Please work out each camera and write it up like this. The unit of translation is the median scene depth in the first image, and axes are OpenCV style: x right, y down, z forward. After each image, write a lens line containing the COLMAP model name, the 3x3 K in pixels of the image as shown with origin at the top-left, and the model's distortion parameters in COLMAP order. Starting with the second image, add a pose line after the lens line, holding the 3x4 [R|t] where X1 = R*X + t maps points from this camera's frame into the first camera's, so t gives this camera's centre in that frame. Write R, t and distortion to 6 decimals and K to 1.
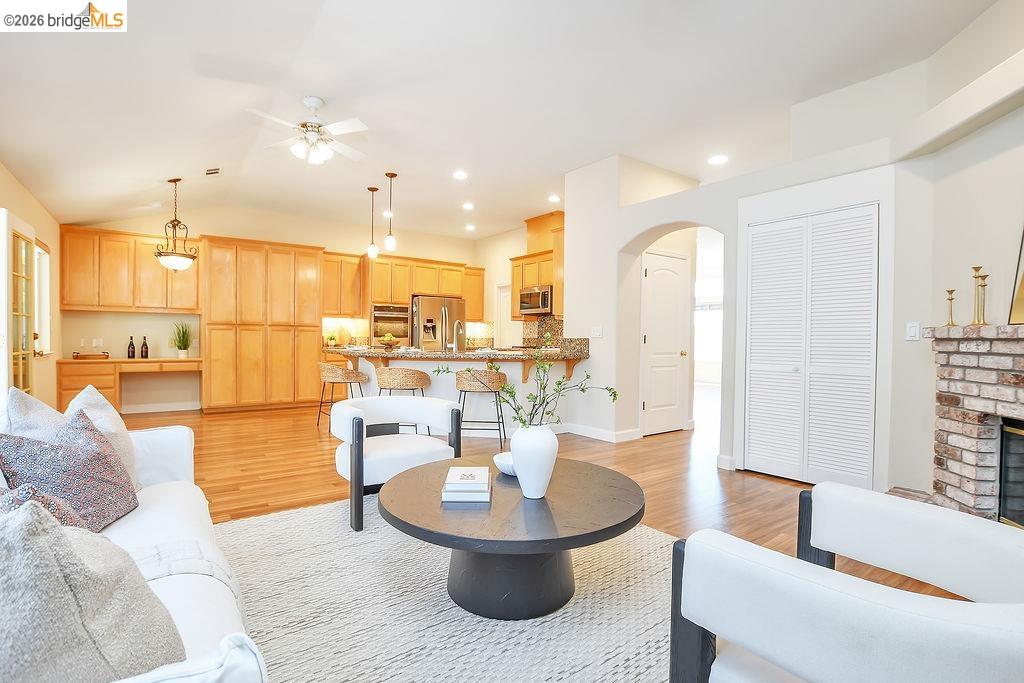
lens RADIAL K [[489.7, 0, 505.3], [0, 489.7, 348.6], [0, 0, 1]] dist [-0.002538, -0.000326]
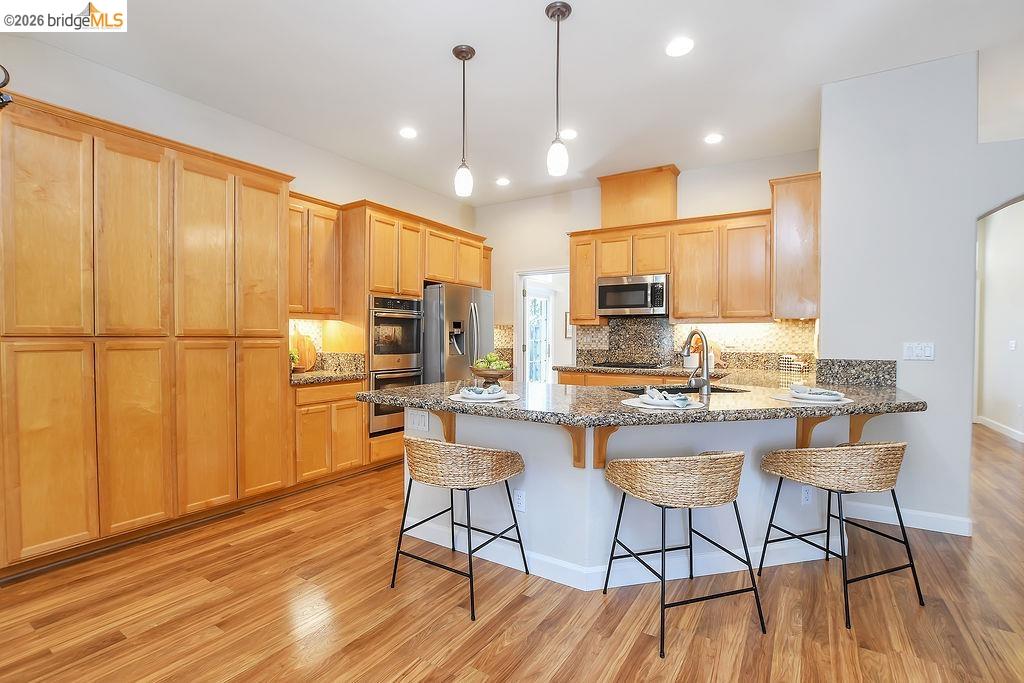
lens RADIAL K [[464.5, 0, 508.4], [0, 464.5, 345.9], [0, 0, 1]] dist [-0.036945, 0.004839]
pose [[0.925112, -0.014313, 0.379424, -0.376820], [0.014022, 0.999895, 0.003530, -0.037929], [-0.379434, 0.002055, 0.925216, 0.533754]]
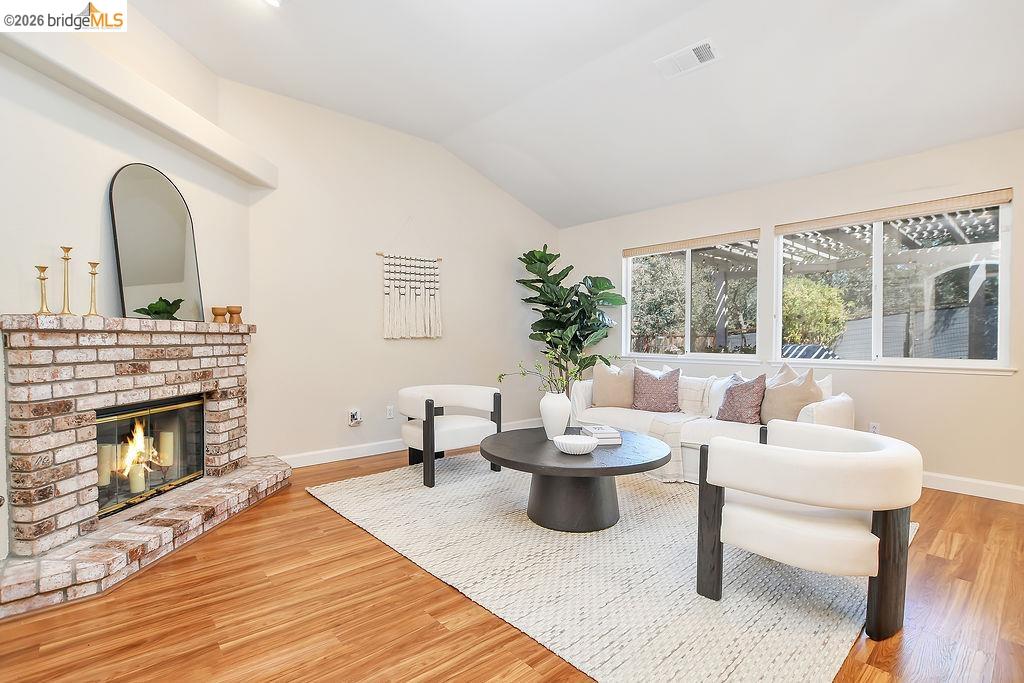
lens RADIAL K [[489.7, 0, 505.3], [0, 489.7, 348.6], [0, 0, 1]] dist [-0.002538, -0.000326]
pose [[-0.994810, -0.008314, -0.101414, 0.106152], [-0.012710, 0.999004, 0.042775, -0.013193], [0.100957, 0.043842, -0.993924, 0.733432]]
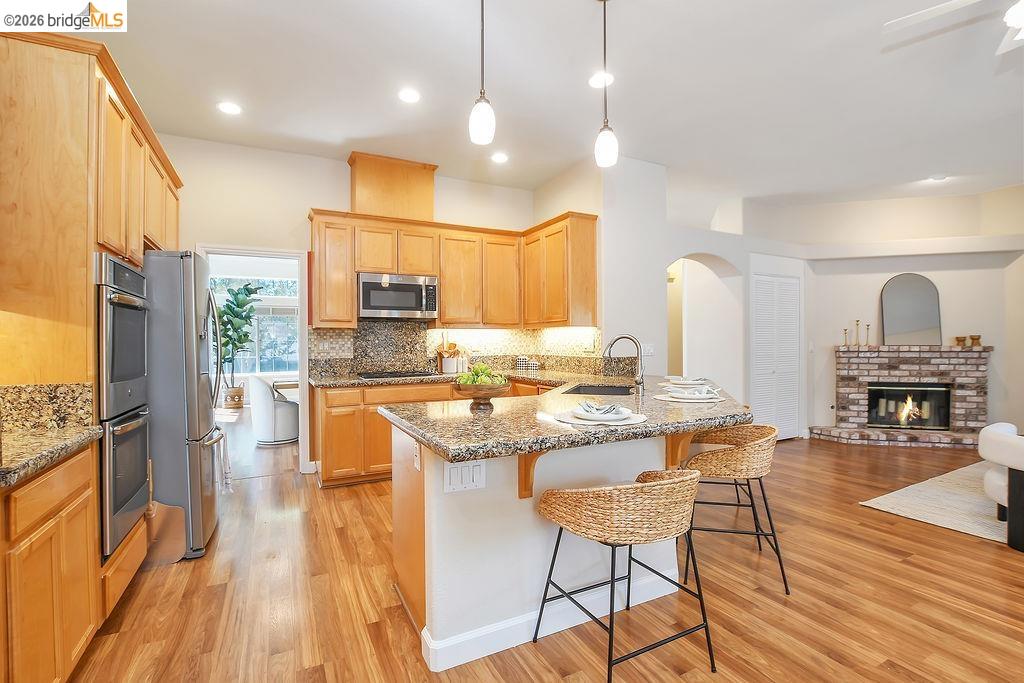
lens RADIAL K [[464.5, 0, 508.4], [0, 464.5, 345.9], [0, 0, 1]] dist [-0.036945, 0.004839]
pose [[0.148067, -0.018895, 0.988797, -0.541284], [0.028484, 0.999484, 0.014834, -0.047125], [-0.988567, 0.025969, 0.148529, 0.879770]]
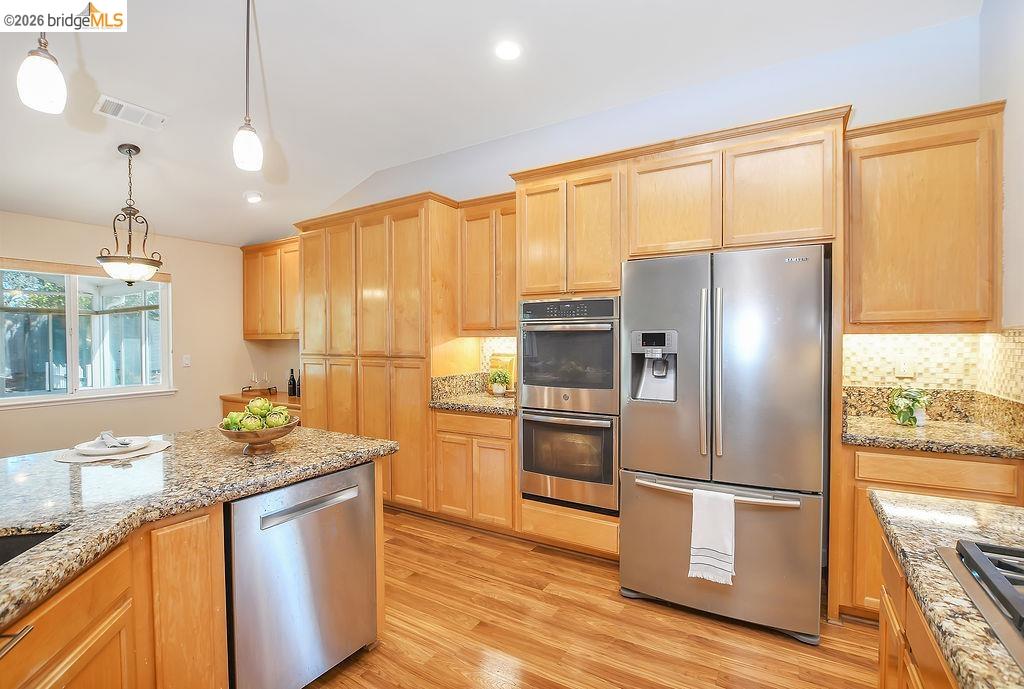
lens RADIAL K [[465.2, 0, 515.4], [0, 465.2, 345.9], [0, 0, 1]] dist [-0.032056, -0.000106]
pose [[0.400624, -0.001444, -0.916242, 0.081898], [-0.013095, 0.999888, -0.007301, -0.059329], [0.916149, 0.014923, 0.400560, 0.975785]]
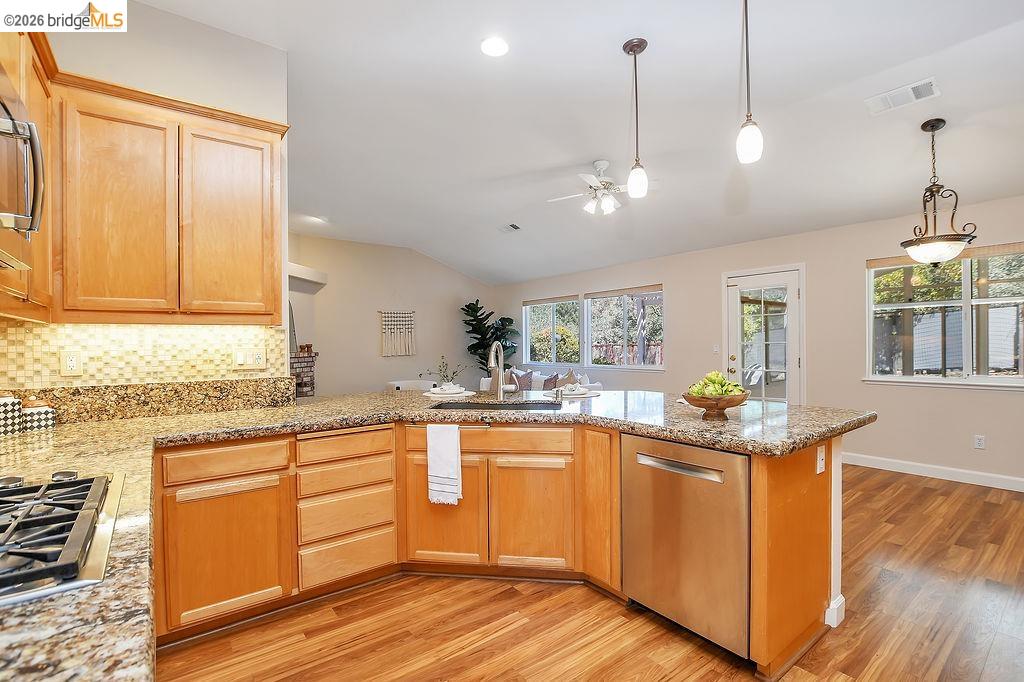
lens RADIAL K [[462.5, 0, 508.4], [0, 462.5, 346.3], [0, 0, 1]] dist [-0.041135, 0.000731]
pose [[-0.999347, 0.005510, -0.035724, -0.075012], [0.004472, 0.999567, 0.029070, -0.054505], [0.035868, 0.028892, -0.998939, 1.241655]]
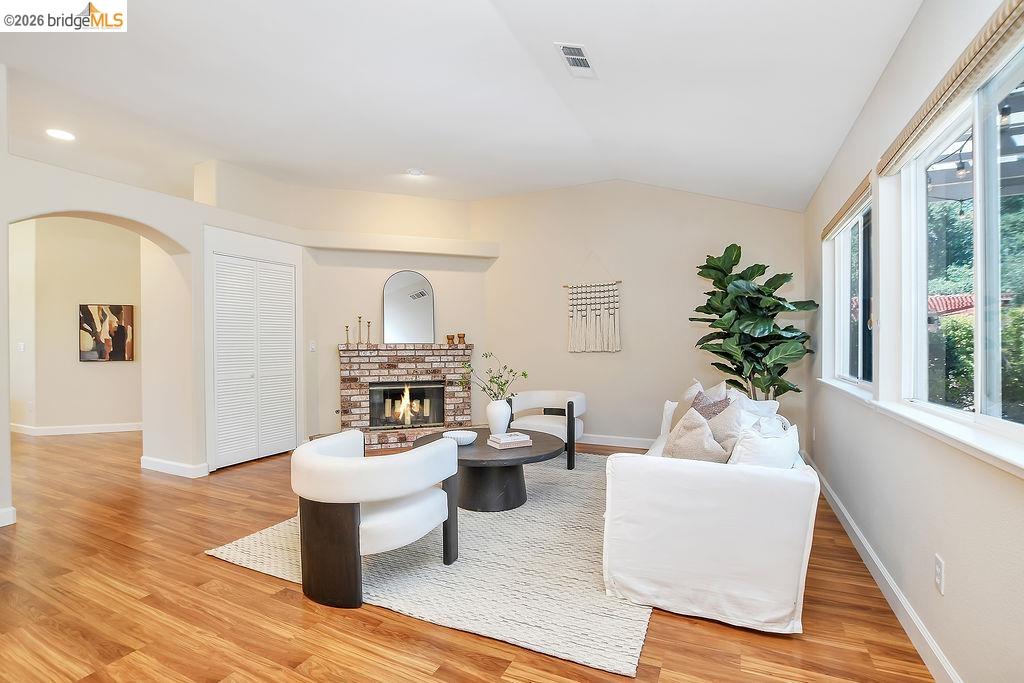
lens RADIAL K [[464.5, 0, 508.4], [0, 464.5, 345.9], [0, 0, 1]] dist [-0.036945, 0.004839]
pose [[-0.490964, -0.011129, 0.871109, -0.436355], [0.018866, 0.999548, 0.023402, -0.027594], [-0.870976, 0.027924, -0.490532, 0.543045]]
